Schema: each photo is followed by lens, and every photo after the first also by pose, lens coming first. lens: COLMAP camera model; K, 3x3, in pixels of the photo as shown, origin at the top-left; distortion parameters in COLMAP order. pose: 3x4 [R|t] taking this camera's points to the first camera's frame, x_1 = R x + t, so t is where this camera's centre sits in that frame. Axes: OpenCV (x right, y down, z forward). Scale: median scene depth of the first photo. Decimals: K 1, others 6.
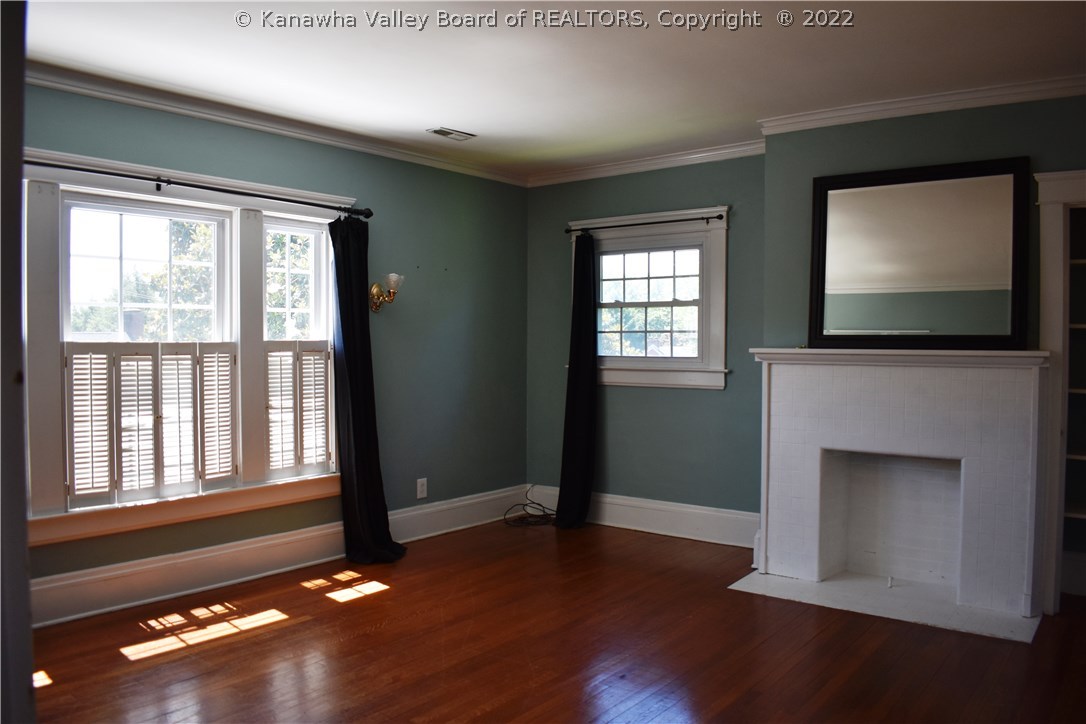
lens RADIAL K [[852.6, 0, 544.3], [0, 852.6, 361.1], [0, 0, 1]] dist [-0.074869, 0.029639]
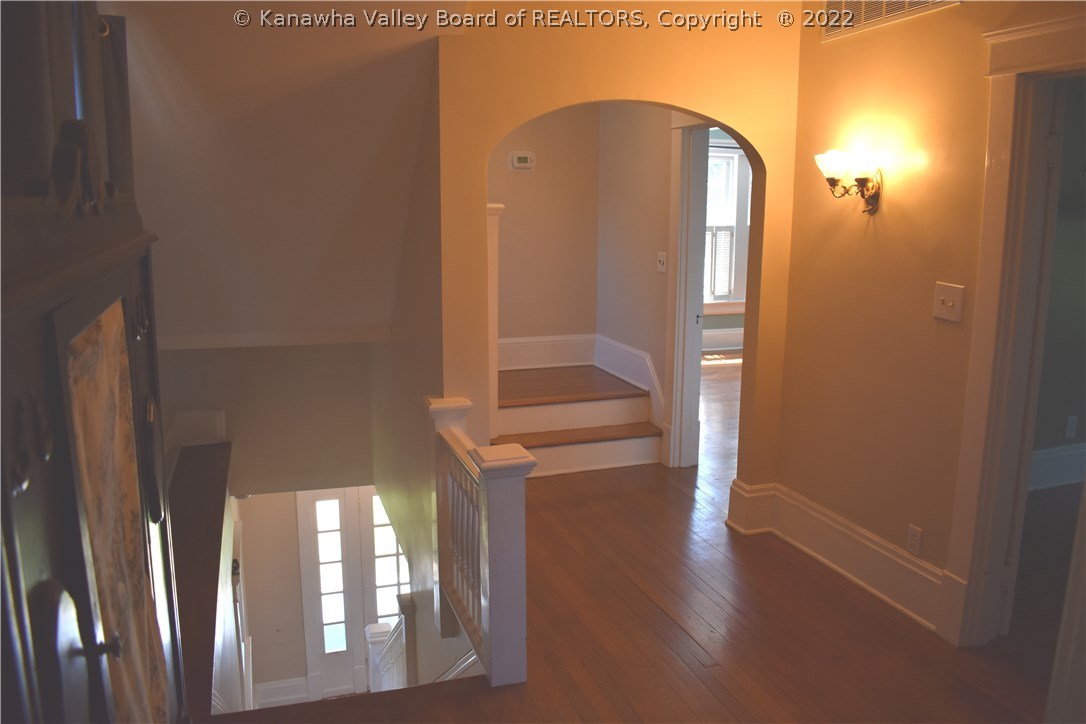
lens RADIAL K [[852.6, 0, 544.0], [0, 852.6, 364.9], [0, 0, 1]] dist [-0.074869, 0.029639]
pose [[0.826784, 0.095145, -0.554415, 0.379948], [-0.018336, 0.989627, 0.142489, 0.024534], [0.562221, -0.107642, 0.819952, -0.861996]]
